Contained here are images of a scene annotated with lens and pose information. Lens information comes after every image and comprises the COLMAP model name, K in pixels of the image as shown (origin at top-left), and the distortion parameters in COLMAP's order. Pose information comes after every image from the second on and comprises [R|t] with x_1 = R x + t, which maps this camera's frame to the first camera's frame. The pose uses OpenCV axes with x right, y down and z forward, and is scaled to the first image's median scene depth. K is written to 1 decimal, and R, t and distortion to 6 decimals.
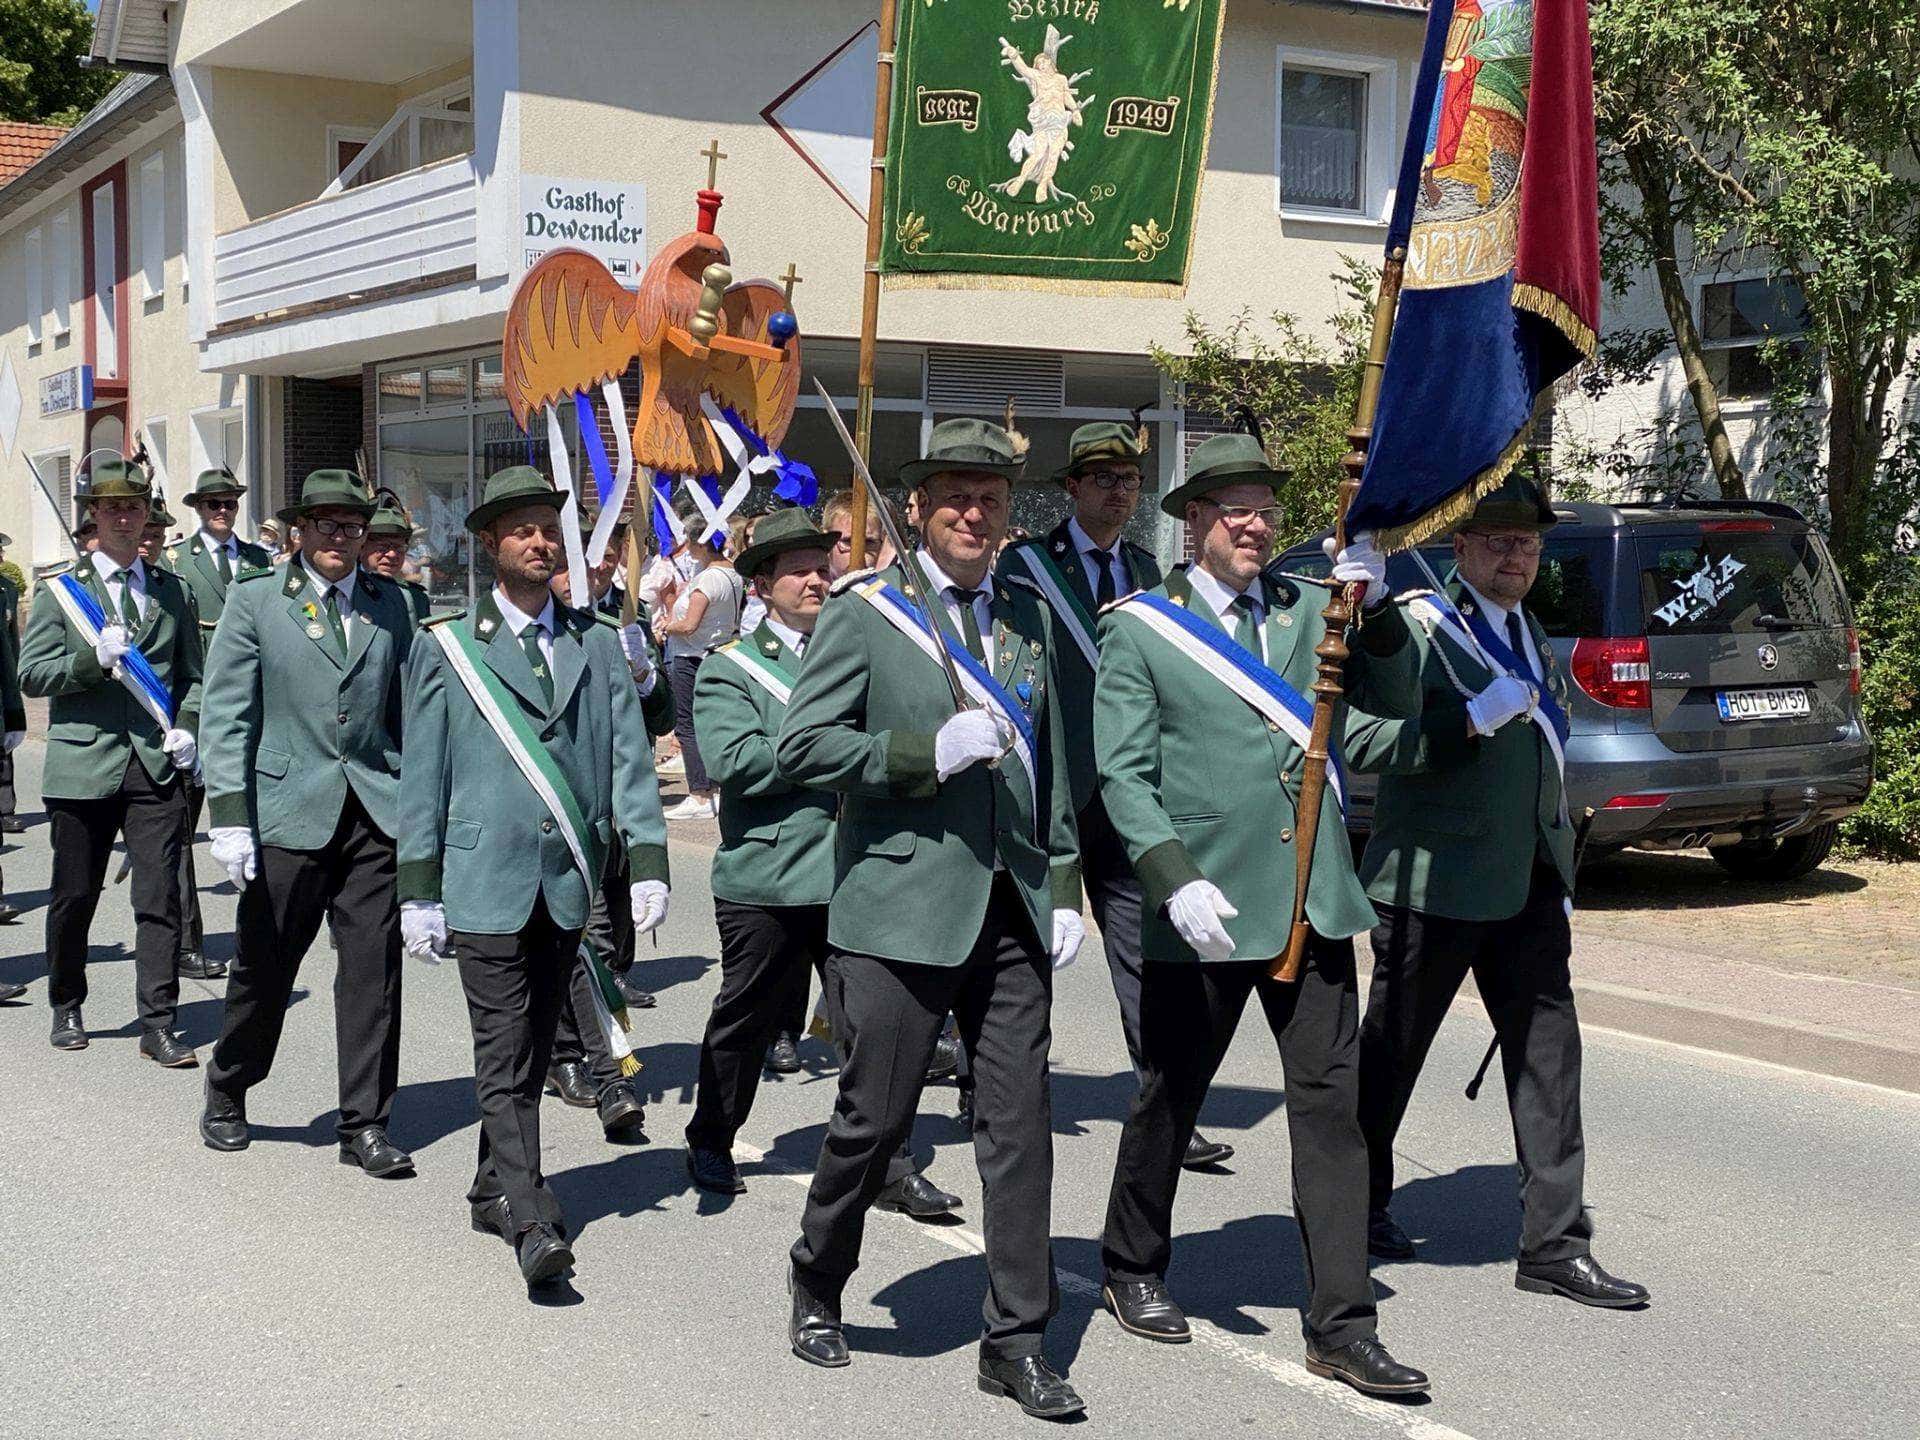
lens RADIAL K [[2862.7, 0, 921.8], [0, 2862.7, 716.3], [0, 0, 1]] dist [0.325455, -1.038789]
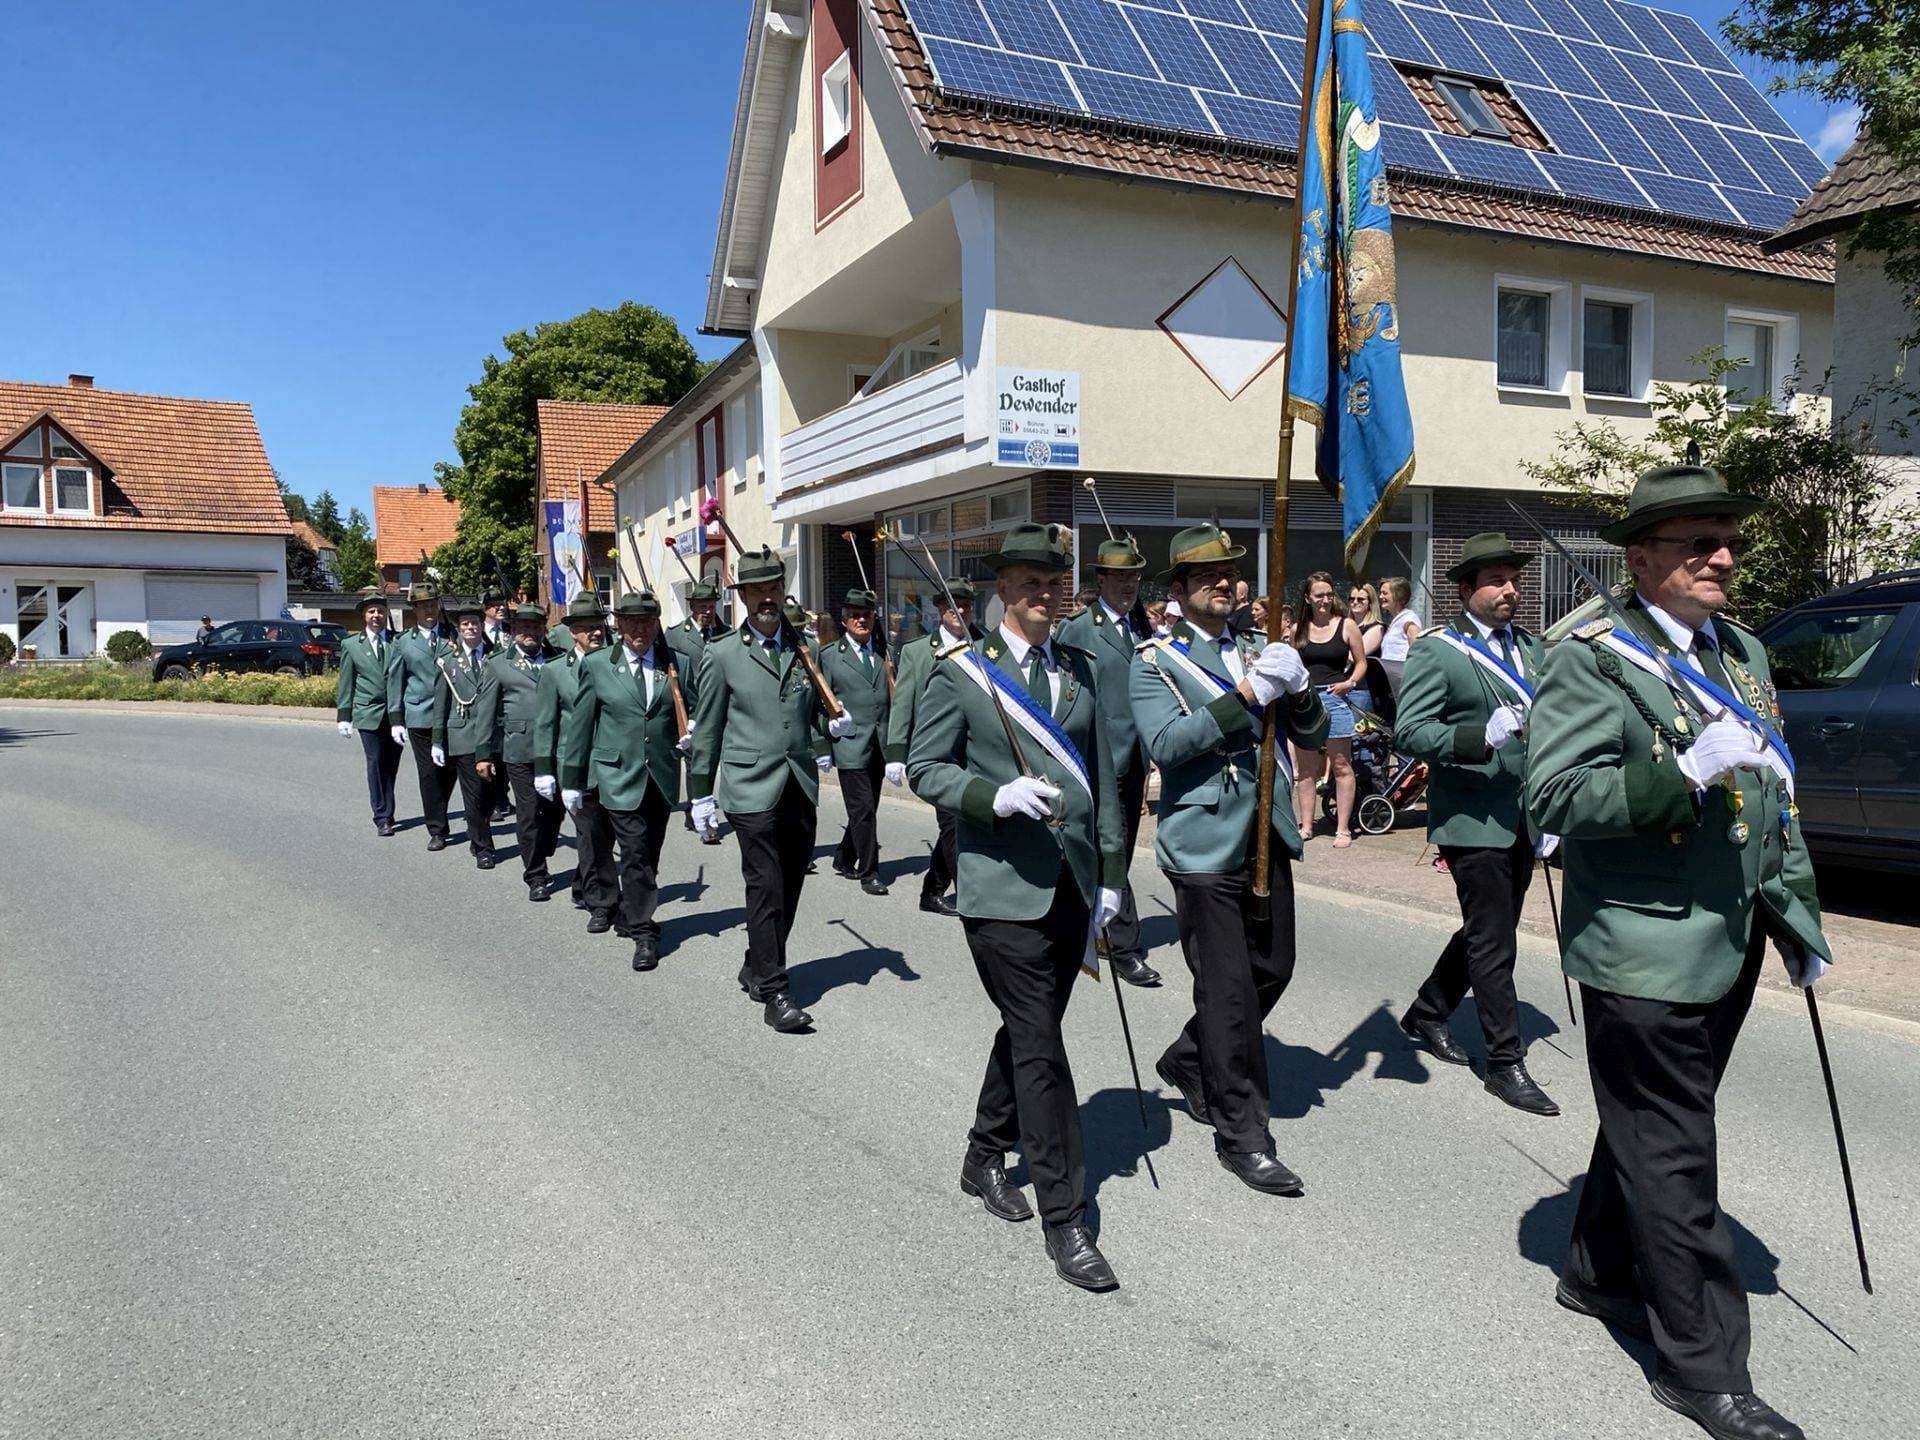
lens RADIAL K [[1475.8, 0, 977.2], [0, 1475.8, 739.6], [0, 0, 1]] dist [0.049429, -0.064550]
pose [[0.995828, -0.011992, -0.090457, -0.069614], [0.013518, 0.999776, 0.016278, -0.011402], [0.090241, -0.017433, 0.995767, 0.221017]]
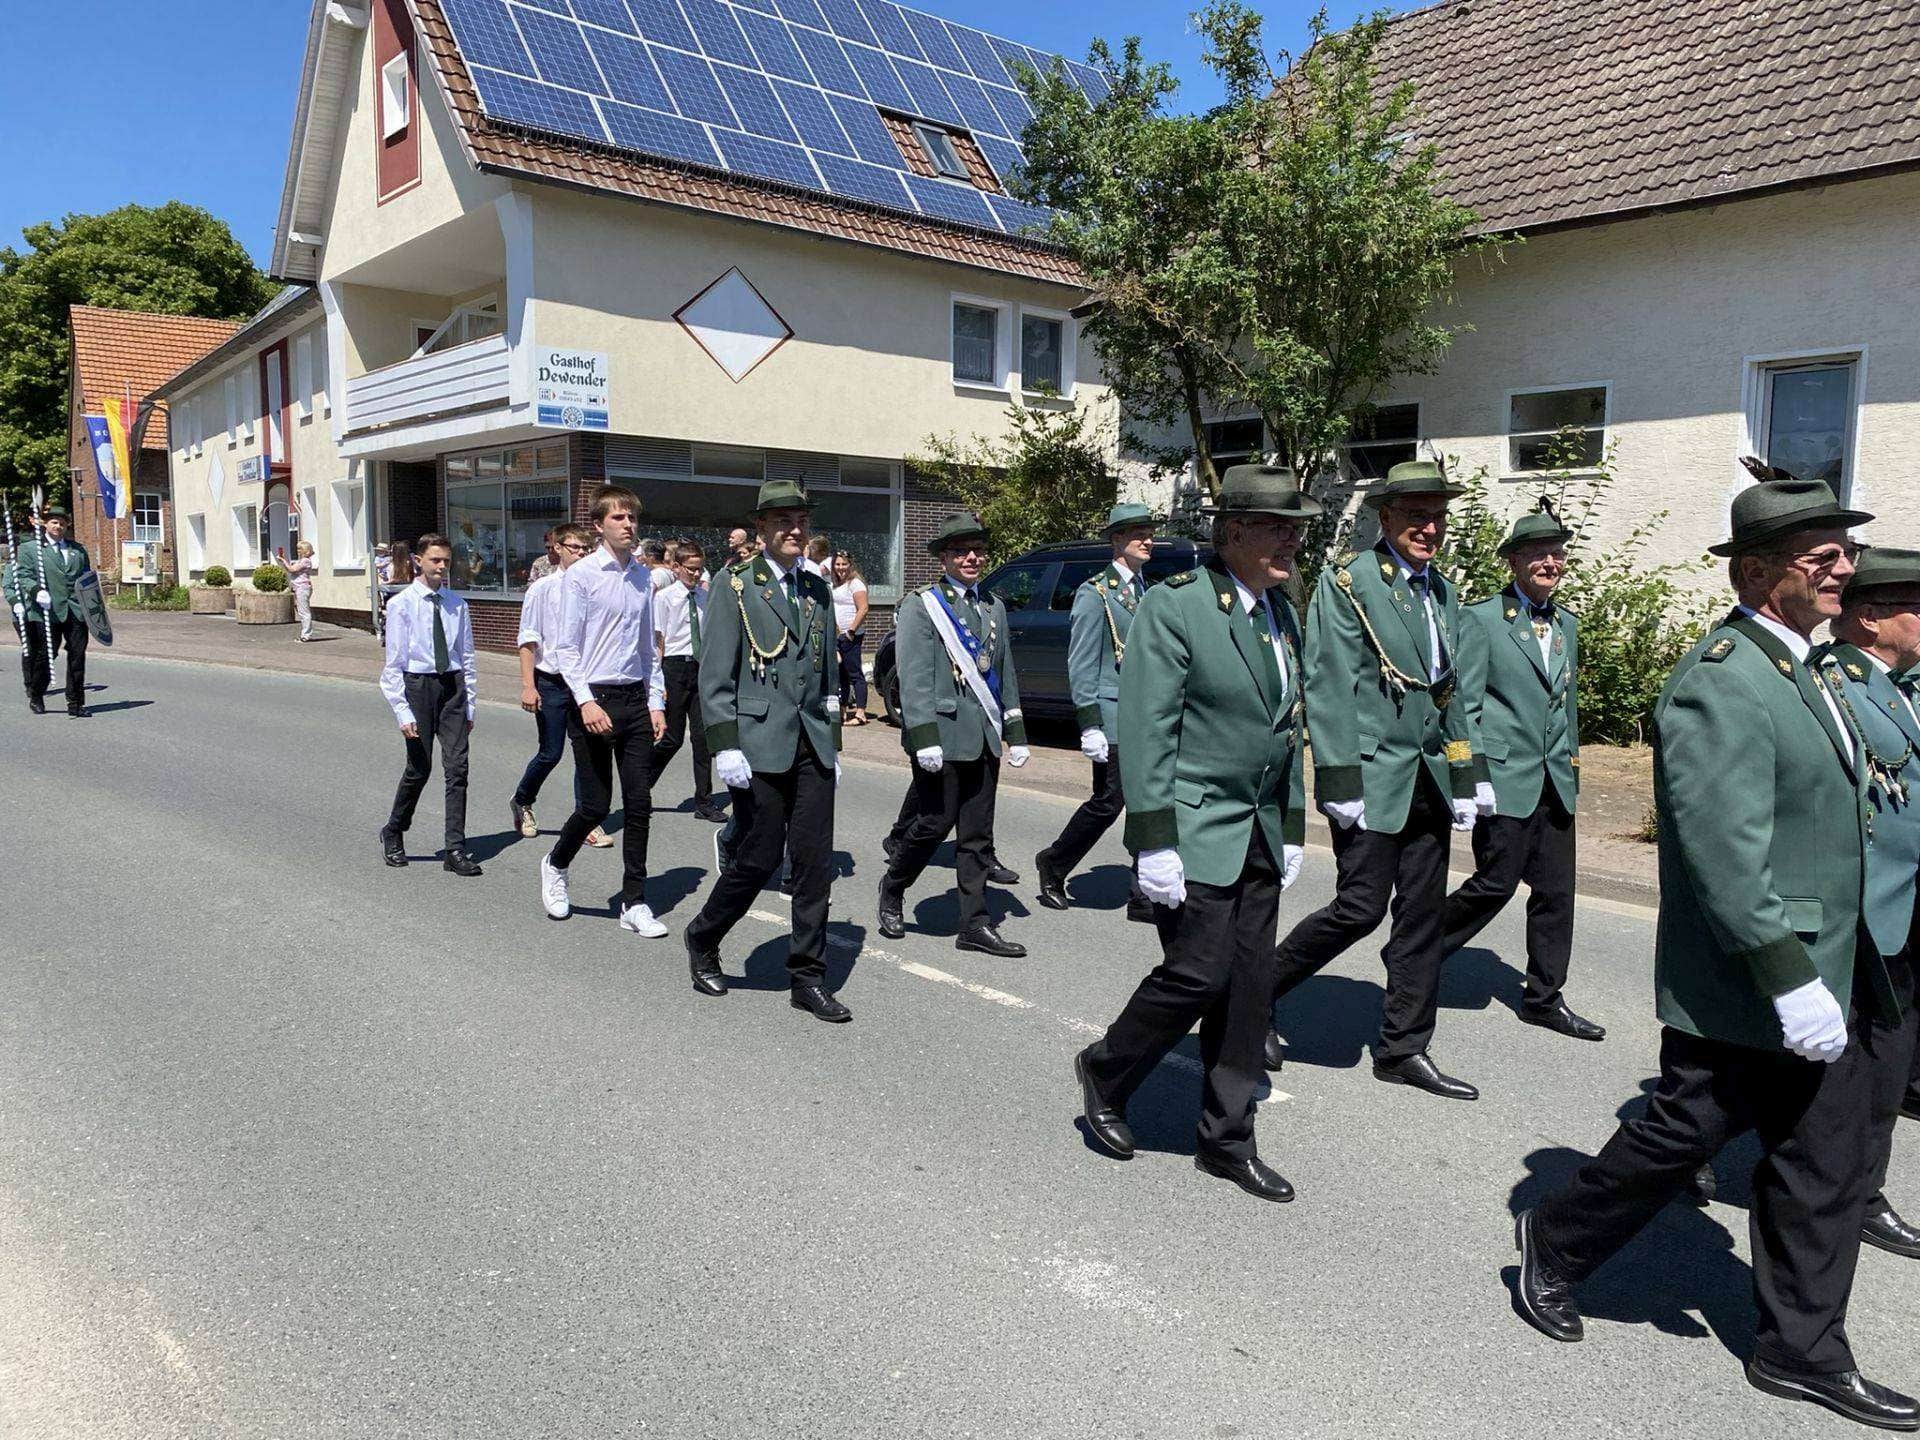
lens RADIAL K [[1480.5, 0, 969.8], [0, 1480.5, 732.4], [0, 0, 1]] dist [0.020682, -0.008076]
pose [[0.985537, -0.012480, 0.169002, -0.028452], [0.003116, 0.998451, 0.055559, -0.001692], [-0.169434, -0.054229, 0.984048, 0.048784]]
